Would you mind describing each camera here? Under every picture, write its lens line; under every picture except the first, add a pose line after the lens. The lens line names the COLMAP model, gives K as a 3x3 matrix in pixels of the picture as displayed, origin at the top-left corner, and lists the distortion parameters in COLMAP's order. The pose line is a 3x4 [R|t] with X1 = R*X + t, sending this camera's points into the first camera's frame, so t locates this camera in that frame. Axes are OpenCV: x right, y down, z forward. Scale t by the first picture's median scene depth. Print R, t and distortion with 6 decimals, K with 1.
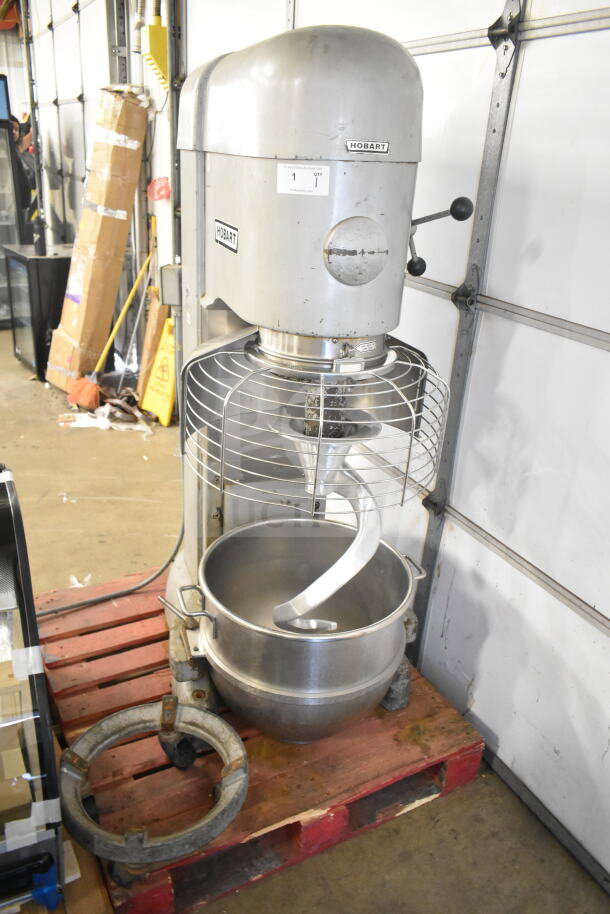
lens RADIAL K [[714.2, 0, 298.0], [0, 714.2, 459.5], [0, 0, 1]] dist [-0.006315, 0.005933]
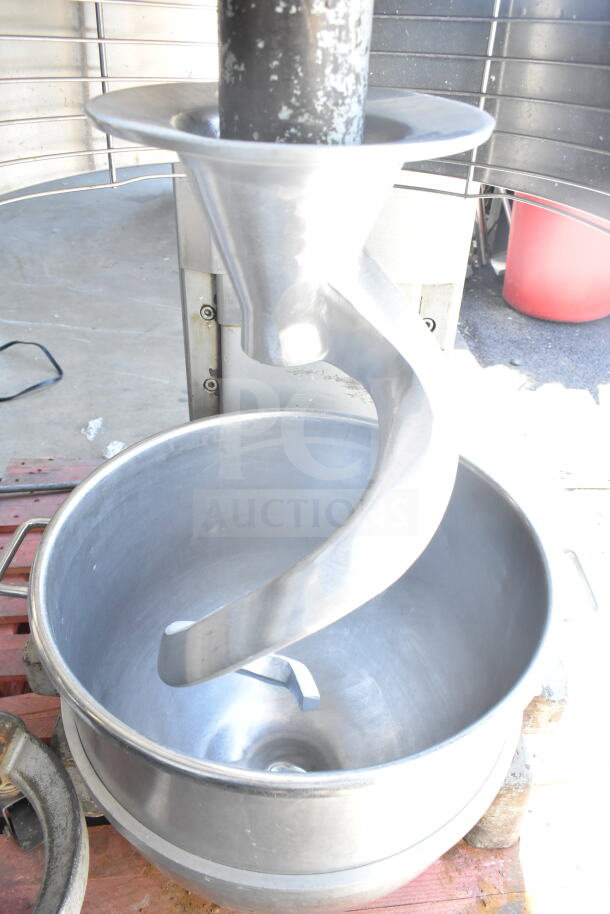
lens RADIAL K [[699.2, 0, 301.0], [0, 699.2, 459.0], [0, 0, 1]] dist [-0.016312, 0.007176]
pose [[0.926202, 0.195047, -0.322654, 0.130079], [-0.135013, 0.970617, 0.199182, 0.023057], [0.352024, -0.140920, 0.925322, 0.595060]]
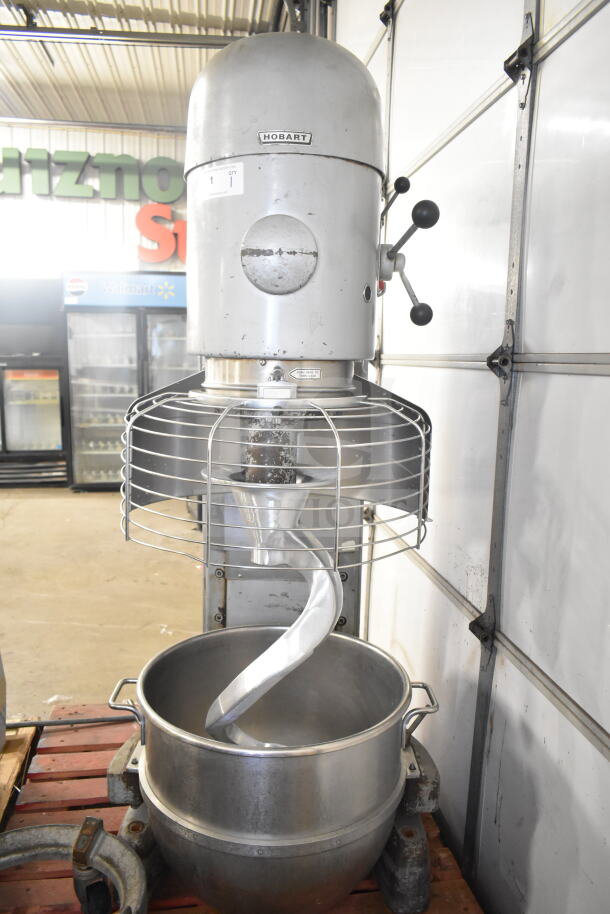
lens RADIAL K [[714.2, 0, 298.0], [0, 714.2, 459.5], [0, 0, 1]] dist [-0.006315, 0.005933]
pose [[0.945510, 0.013929, -0.325296, 0.276299], [-0.104144, 0.959535, -0.261621, 0.120590], [0.308489, 0.281243, 0.908701, 0.208068]]
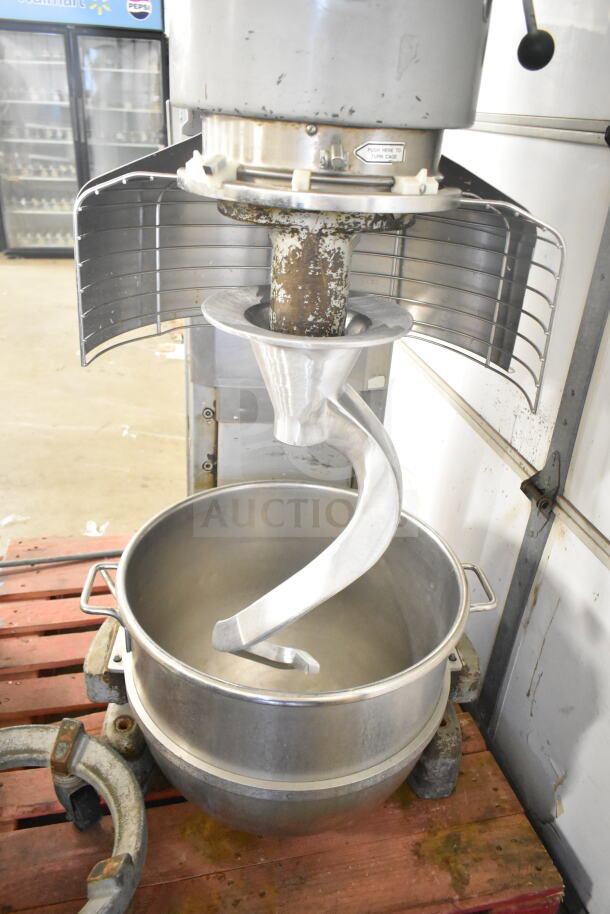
lens RADIAL K [[699.2, 0, 301.0], [0, 699.2, 459.0], [0, 0, 1]] dist [-0.016312, 0.007176]
pose [[0.966622, 0.121604, -0.225509, 0.135833], [-0.110931, 0.992048, 0.059463, 0.023360], [0.230947, -0.032462, 0.972425, 0.393512]]
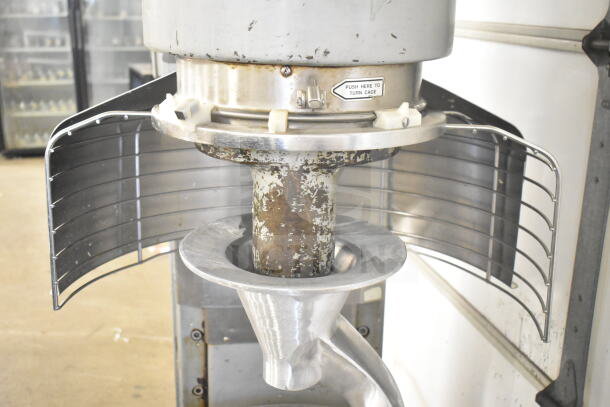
lens RADIAL K [[699.2, 0, 305.4], [0, 699.2, 201.5], [0, 0, 1]] dist [-0.018225, -0.011675]
pose [[0.971989, 0.030260, -0.233071, 0.131767], [-0.061861, 0.989649, -0.129493, -0.015917], [0.226740, 0.140283, 0.963800, 0.425560]]
